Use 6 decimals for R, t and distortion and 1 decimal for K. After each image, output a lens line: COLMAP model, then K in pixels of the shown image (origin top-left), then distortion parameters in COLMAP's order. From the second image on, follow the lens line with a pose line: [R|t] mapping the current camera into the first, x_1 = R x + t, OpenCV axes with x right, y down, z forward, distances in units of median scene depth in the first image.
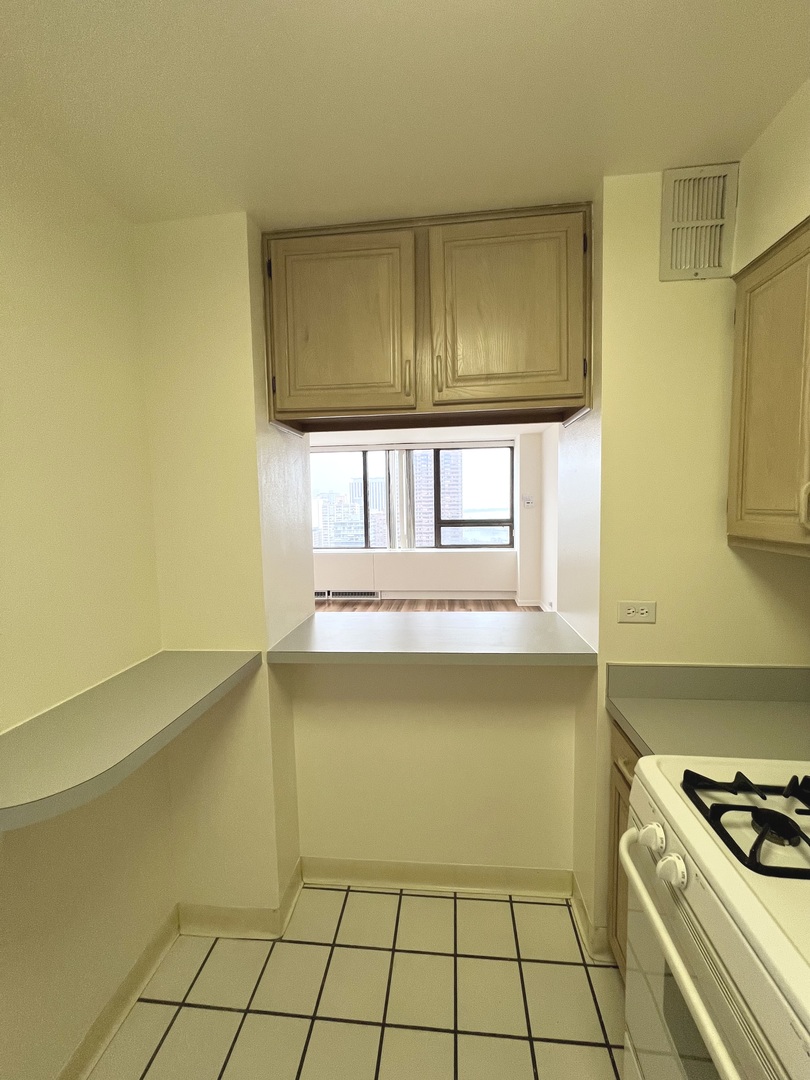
lens RADIAL K [[431.7, 0, 408.7], [0, 431.7, 545.5], [0, 0, 1]] dist [-0.003819, 0.000736]
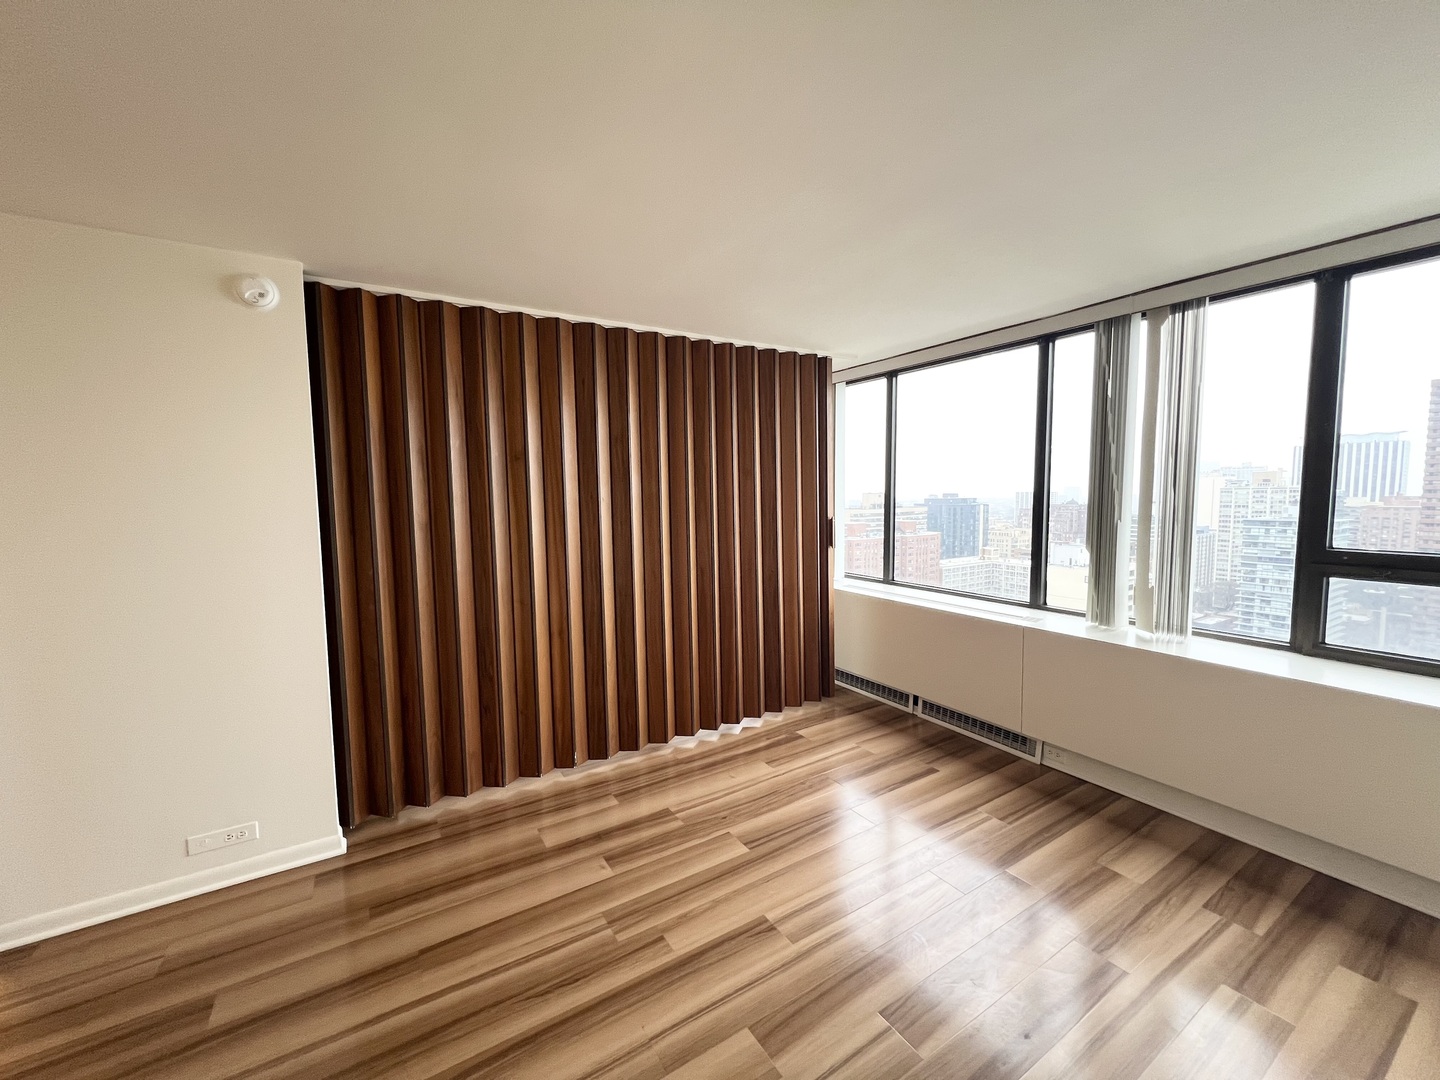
lens RADIAL K [[575.6, 0, 715.8], [0, 575.6, 537.9], [0, 0, 1]] dist [-0.003819, 0.000736]
pose [[0.602785, 0.074649, -0.794404, 0.125192], [-0.078742, 0.996319, 0.033873, -0.048406], [0.794009, 0.042135, 0.606444, 0.493450]]
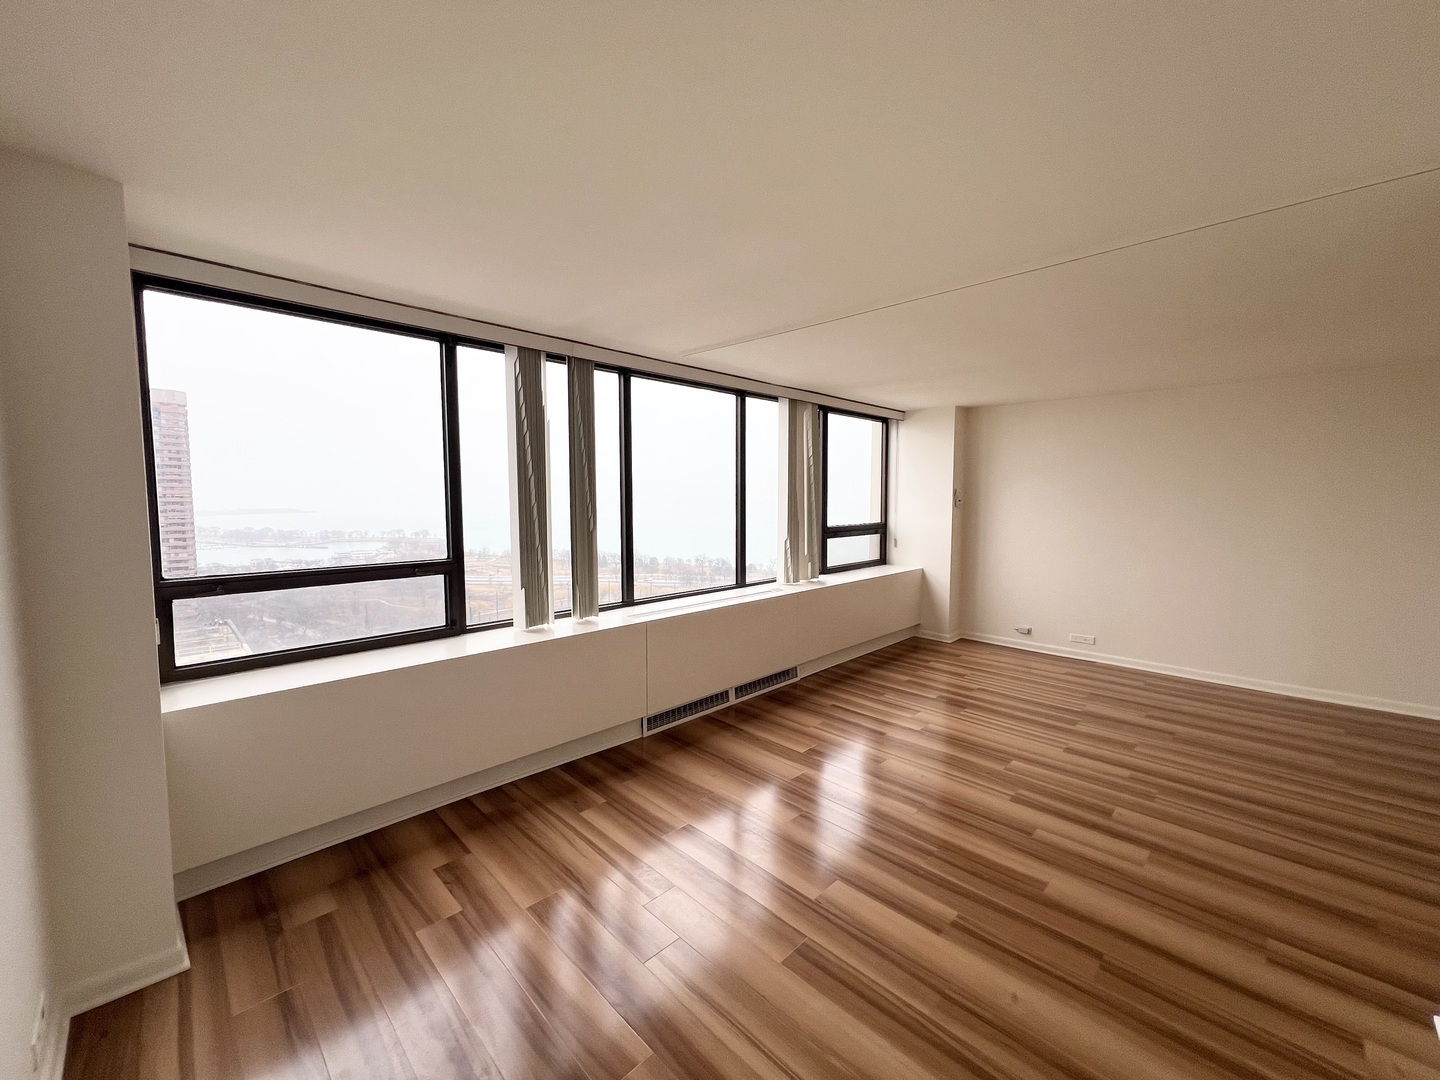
lens RADIAL K [[575.6, 0, 718.5], [0, 575.6, 539.9], [0, 0, 1]] dist [-0.003819, 0.000736]
pose [[0.641013, -0.041957, 0.766382, -0.638232], [0.066619, 0.997778, -0.001096, -0.049424], [-0.764633, 0.051758, 0.642384, 0.598167]]
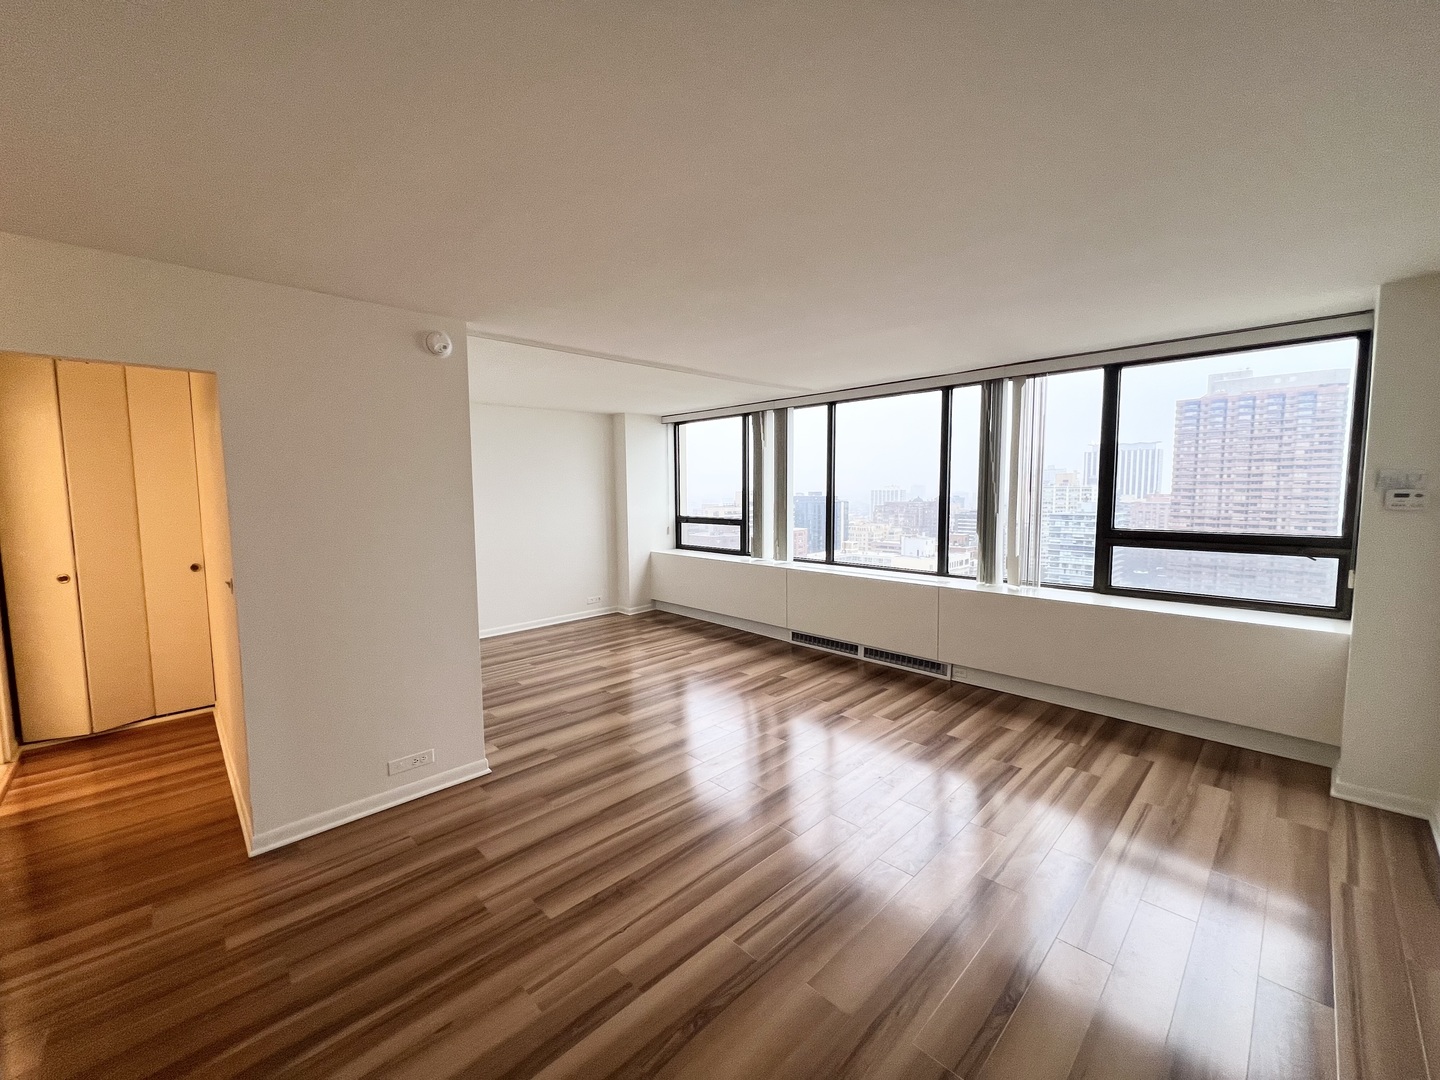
lens RADIAL K [[575.6, 0, 716.0], [0, 575.6, 540.8], [0, 0, 1]] dist [-0.003819, 0.000736]
pose [[0.761404, 0.069241, -0.644570, 0.143303], [-0.068455, 0.997308, 0.026269, -0.035339], [0.644654, 0.024123, 0.764094, 0.298339]]
